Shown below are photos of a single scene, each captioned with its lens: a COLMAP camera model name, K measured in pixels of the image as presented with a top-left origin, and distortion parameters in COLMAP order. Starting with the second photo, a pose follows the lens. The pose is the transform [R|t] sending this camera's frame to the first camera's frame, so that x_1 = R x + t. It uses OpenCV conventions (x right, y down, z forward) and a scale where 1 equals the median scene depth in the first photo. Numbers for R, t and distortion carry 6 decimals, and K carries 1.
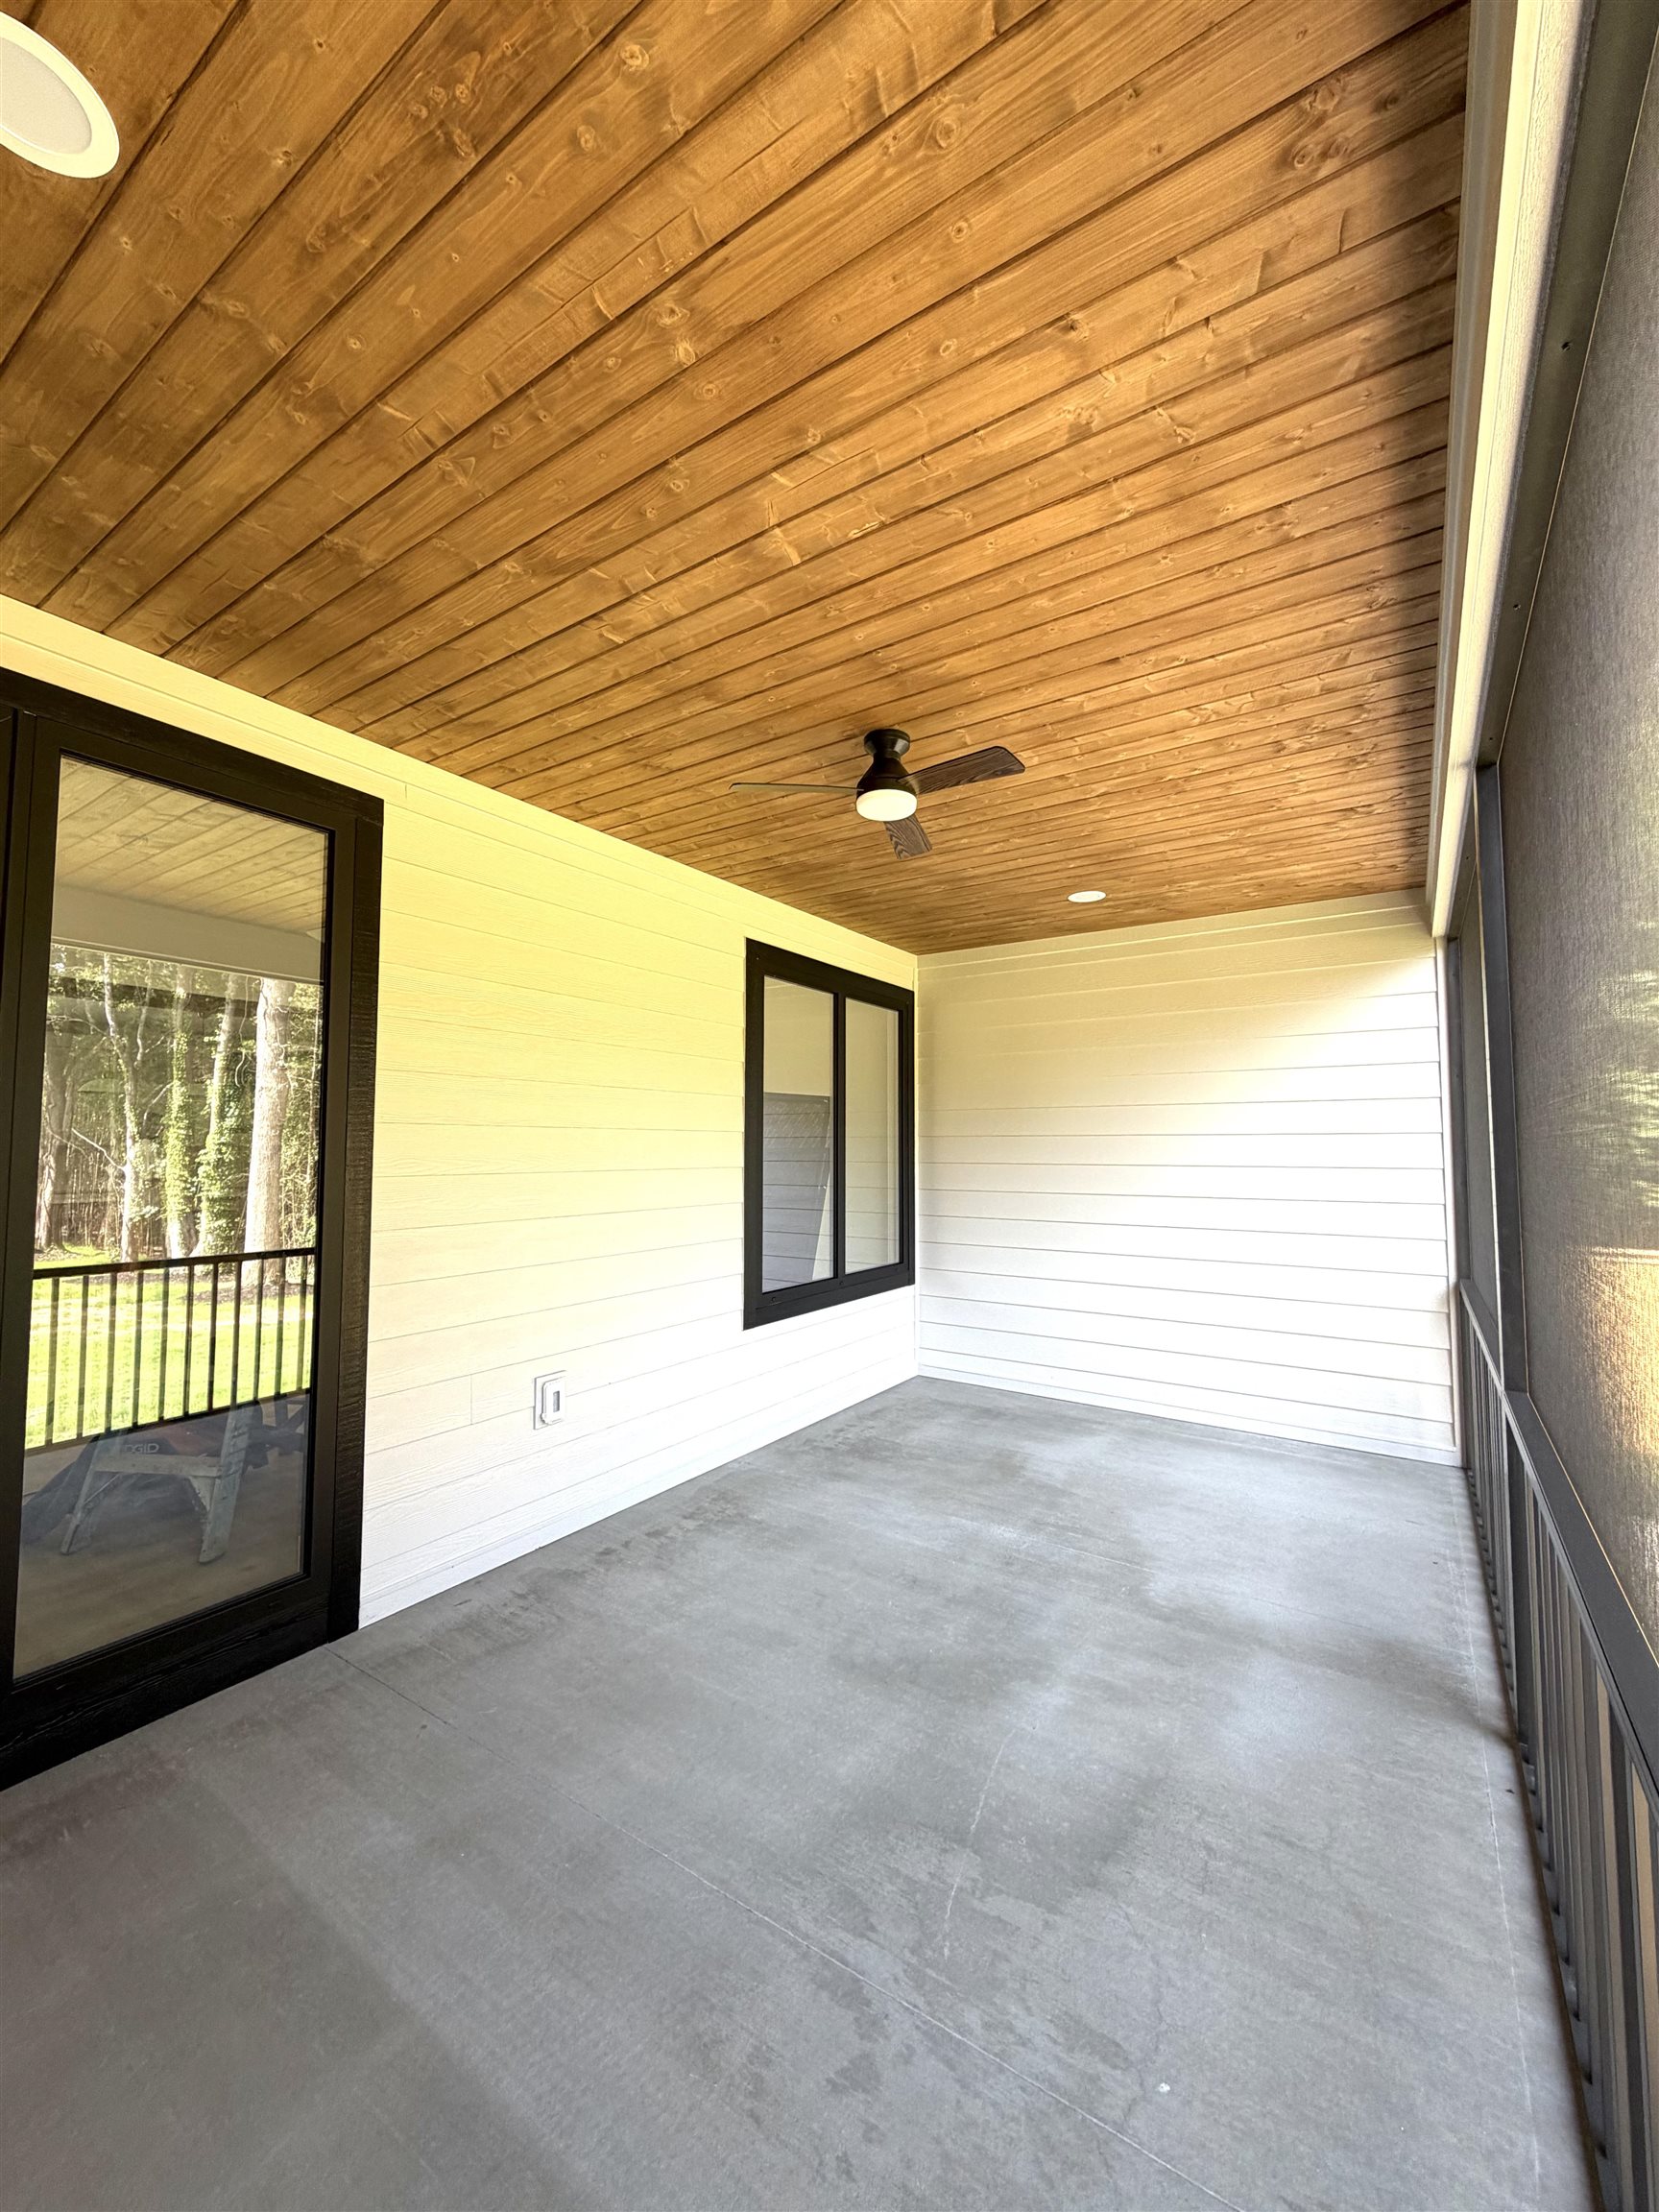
lens RADIAL K [[882.5, 0, 830.6], [0, 882.5, 1096.6], [0, 0, 1]] dist [-0.000441, 0.000211]
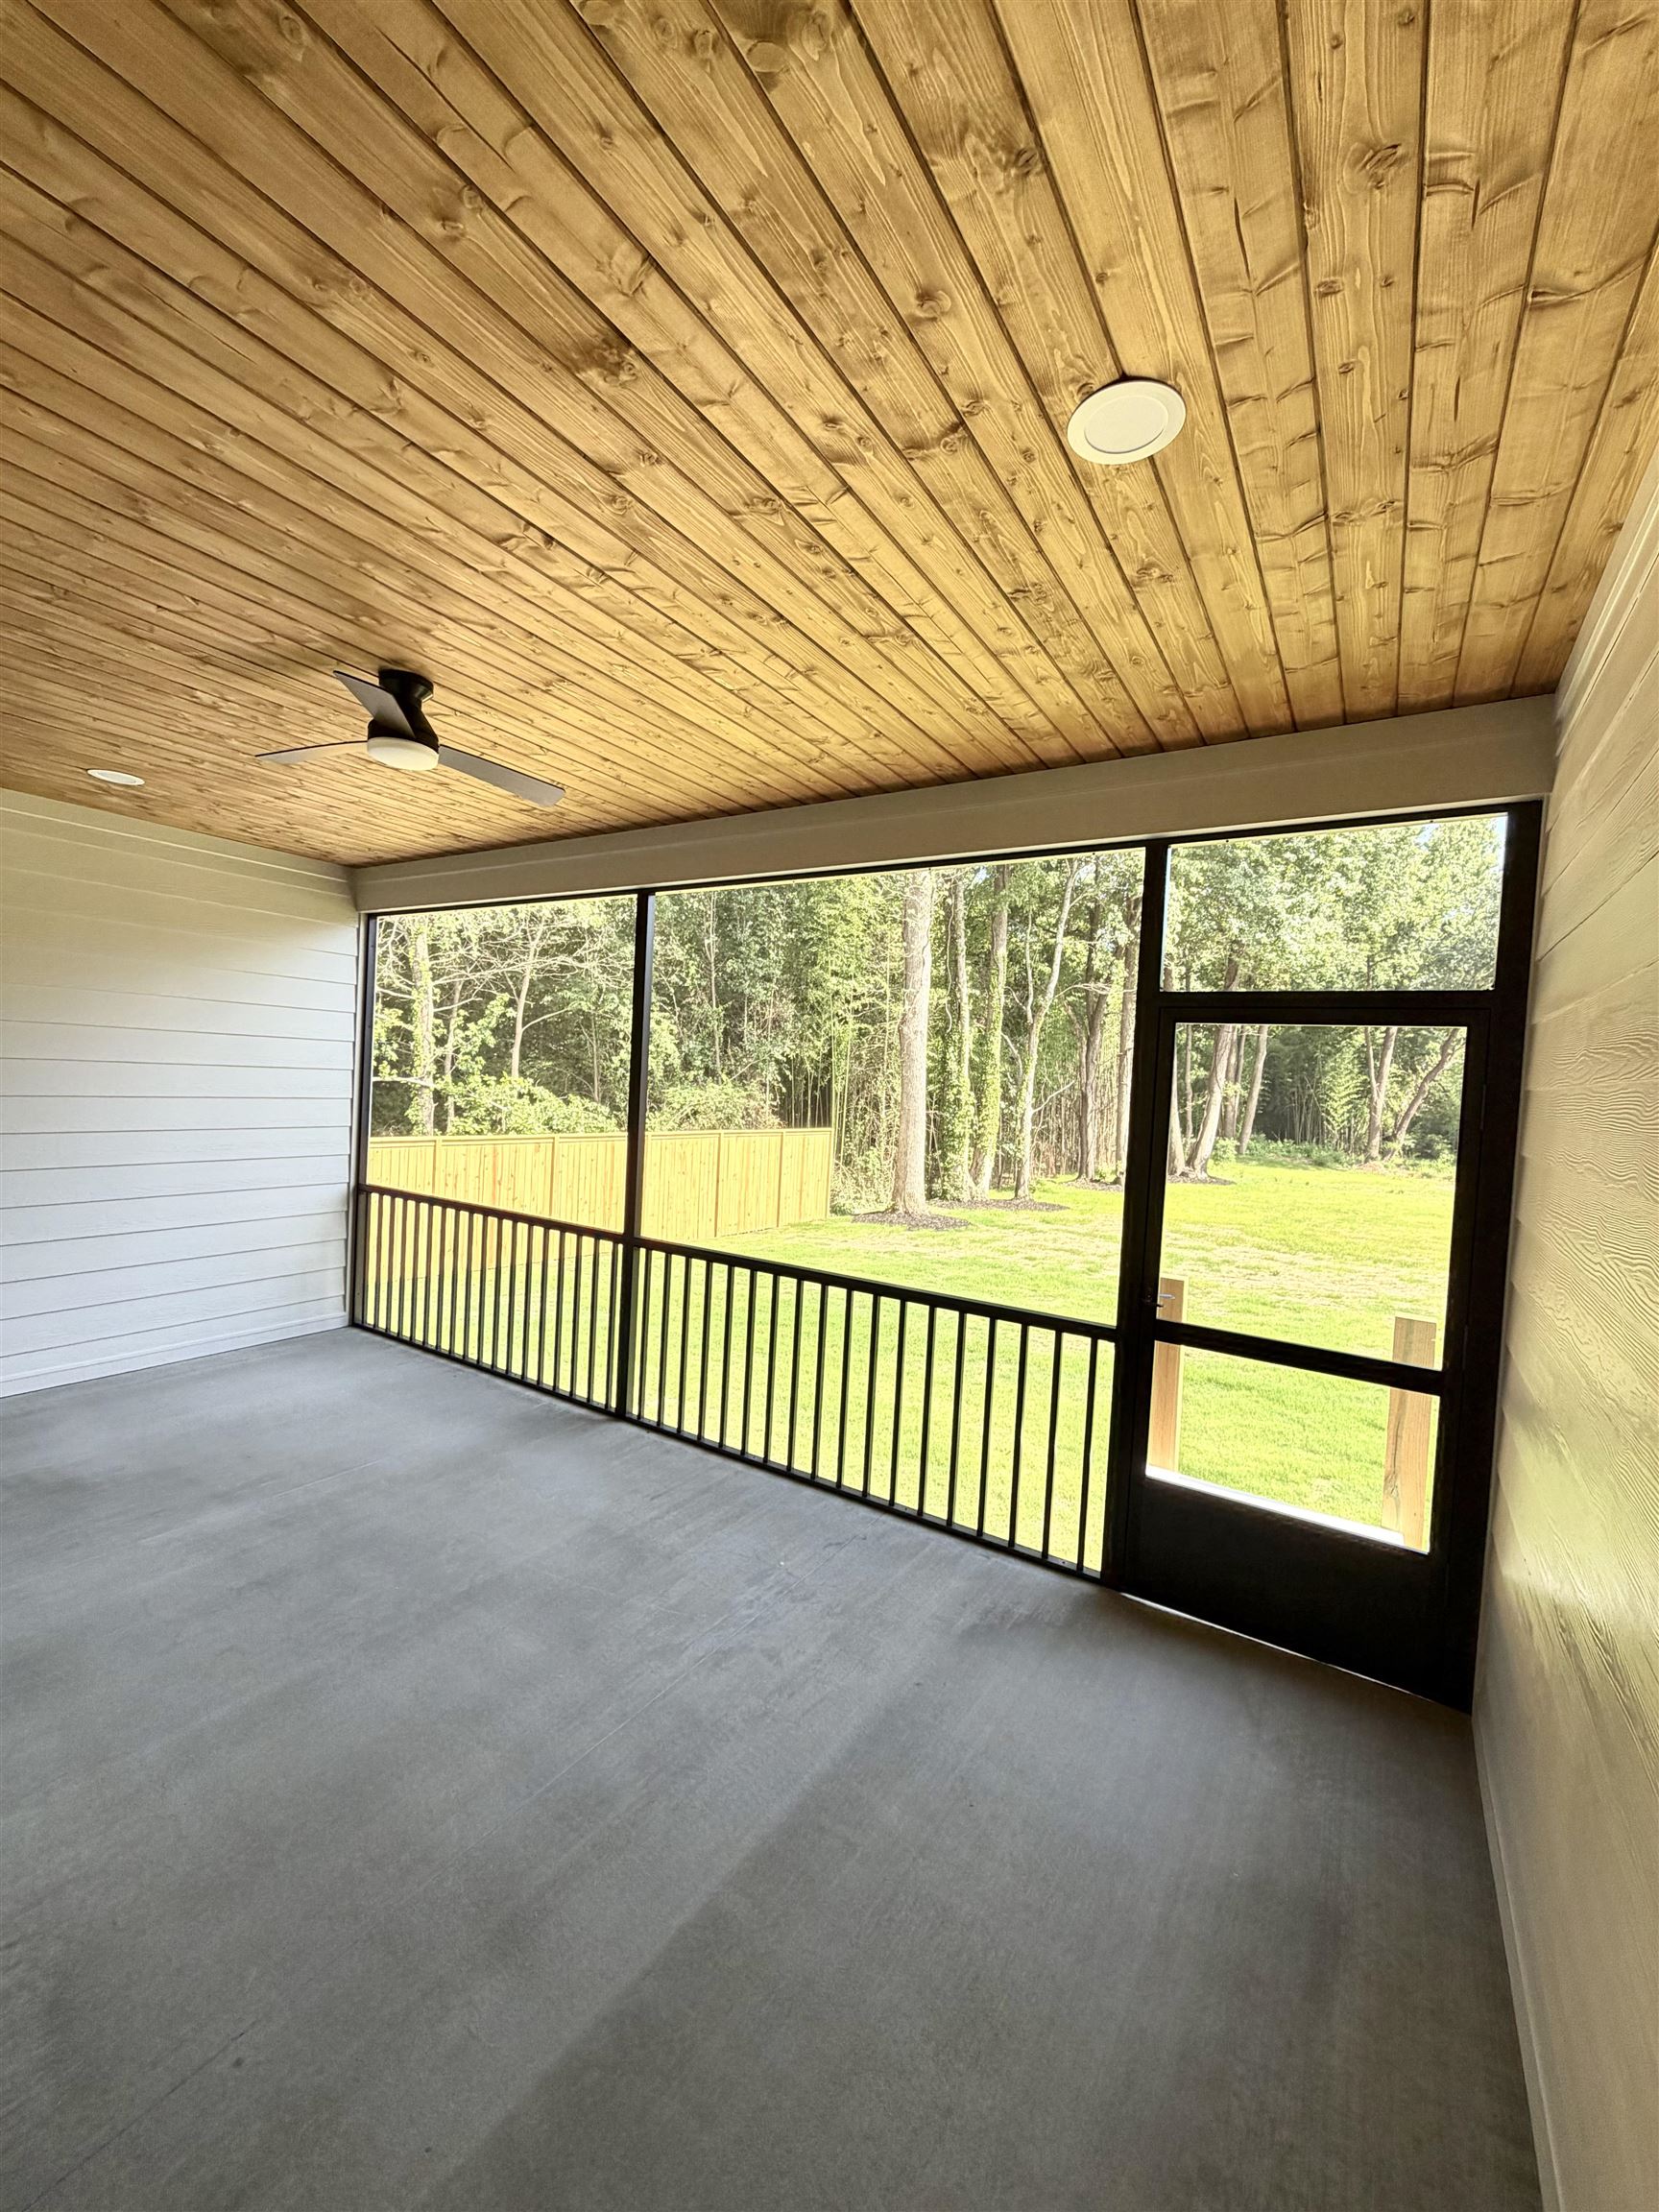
lens RADIAL K [[882.5, 0, 830.6], [0, 882.5, 1096.6], [0, 0, 1]] dist [-0.000441, 0.000211]
pose [[-0.030395, -0.028398, 0.999134, -0.777467], [-0.113266, 0.993256, 0.024785, -0.040076], [-0.993100, -0.112414, -0.033406, 0.473928]]
